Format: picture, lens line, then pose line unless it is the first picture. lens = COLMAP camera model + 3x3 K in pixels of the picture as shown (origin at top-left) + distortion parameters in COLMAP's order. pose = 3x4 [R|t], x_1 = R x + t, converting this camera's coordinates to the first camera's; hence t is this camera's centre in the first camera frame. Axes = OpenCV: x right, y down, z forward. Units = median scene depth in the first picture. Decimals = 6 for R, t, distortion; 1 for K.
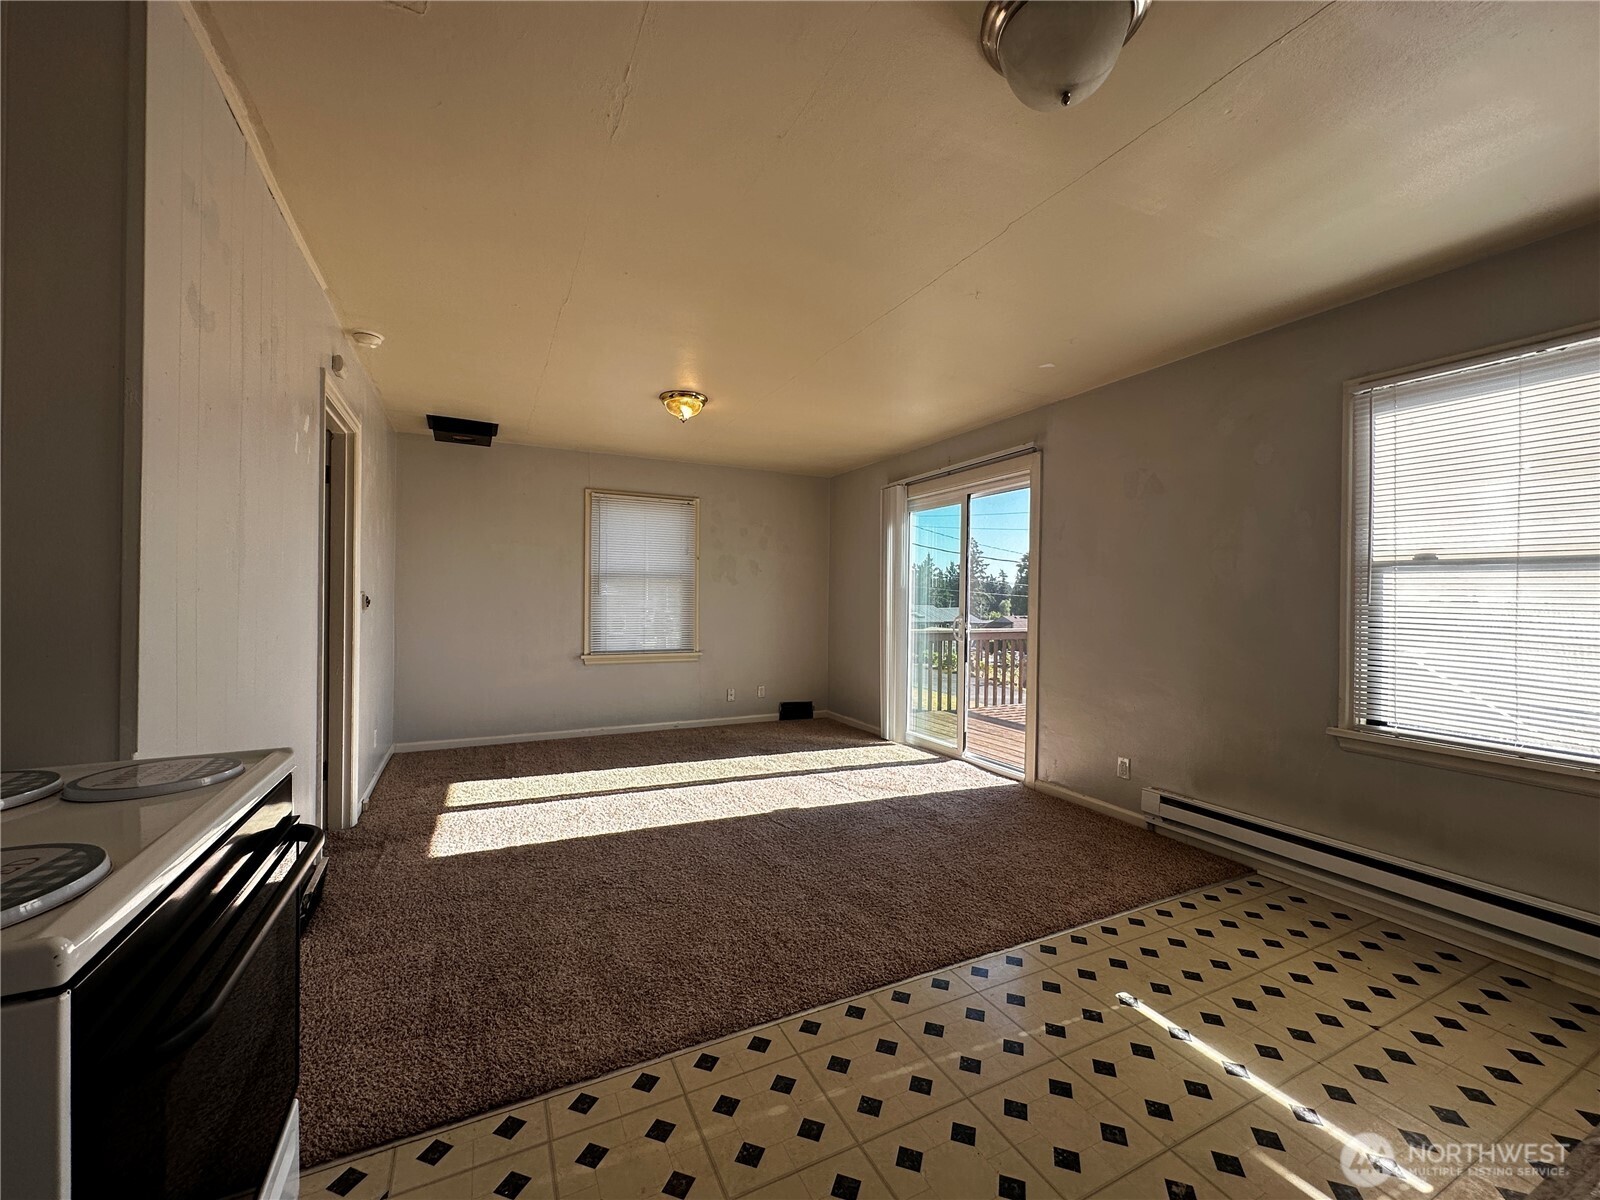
lens RADIAL K [[640.7, 0, 798.6], [0, 640.7, 596.7], [0, 0, 1]] dist [0.001096, 0.000269]
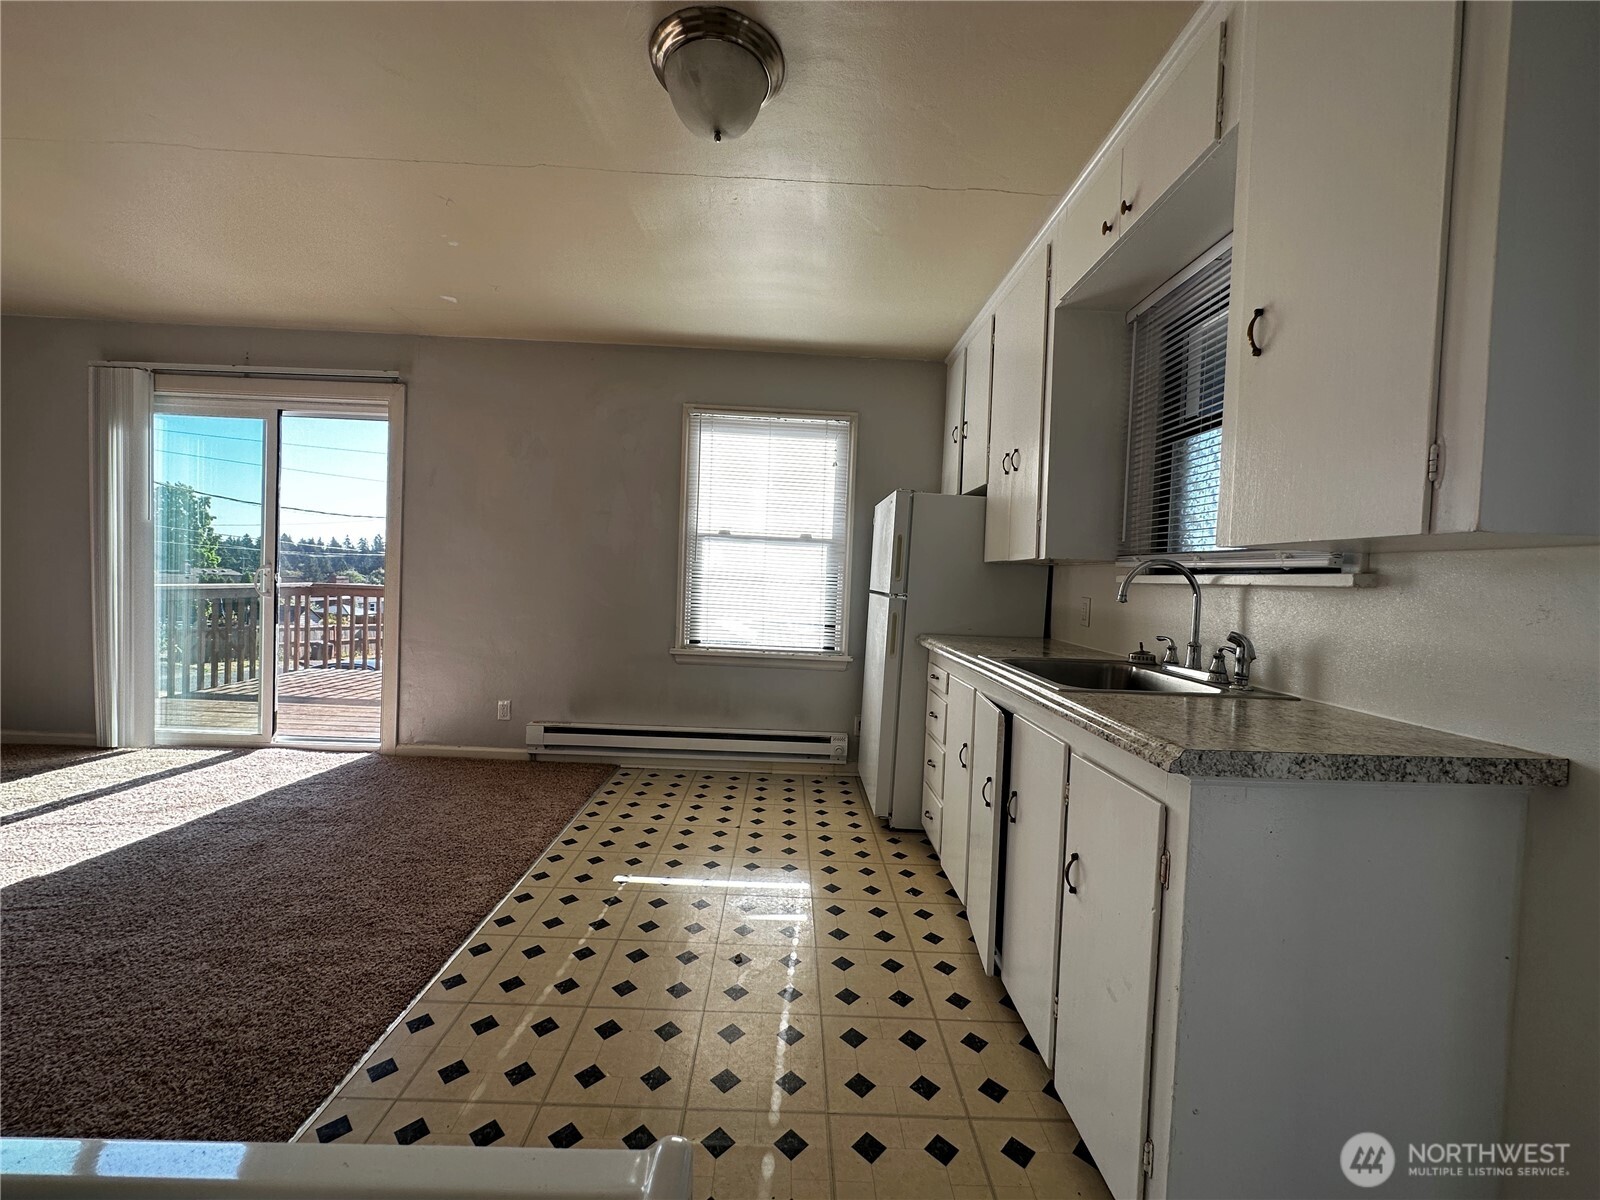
lens RADIAL K [[640.7, 0, 795.9], [0, 640.7, 599.0], [0, 0, 1]] dist [0.001096, 0.000269]
pose [[0.432070, -0.026789, 0.901442, -0.256700], [-0.038121, 0.998123, 0.047934, 0.013127], [-0.901034, -0.055075, 0.430238, 0.120582]]
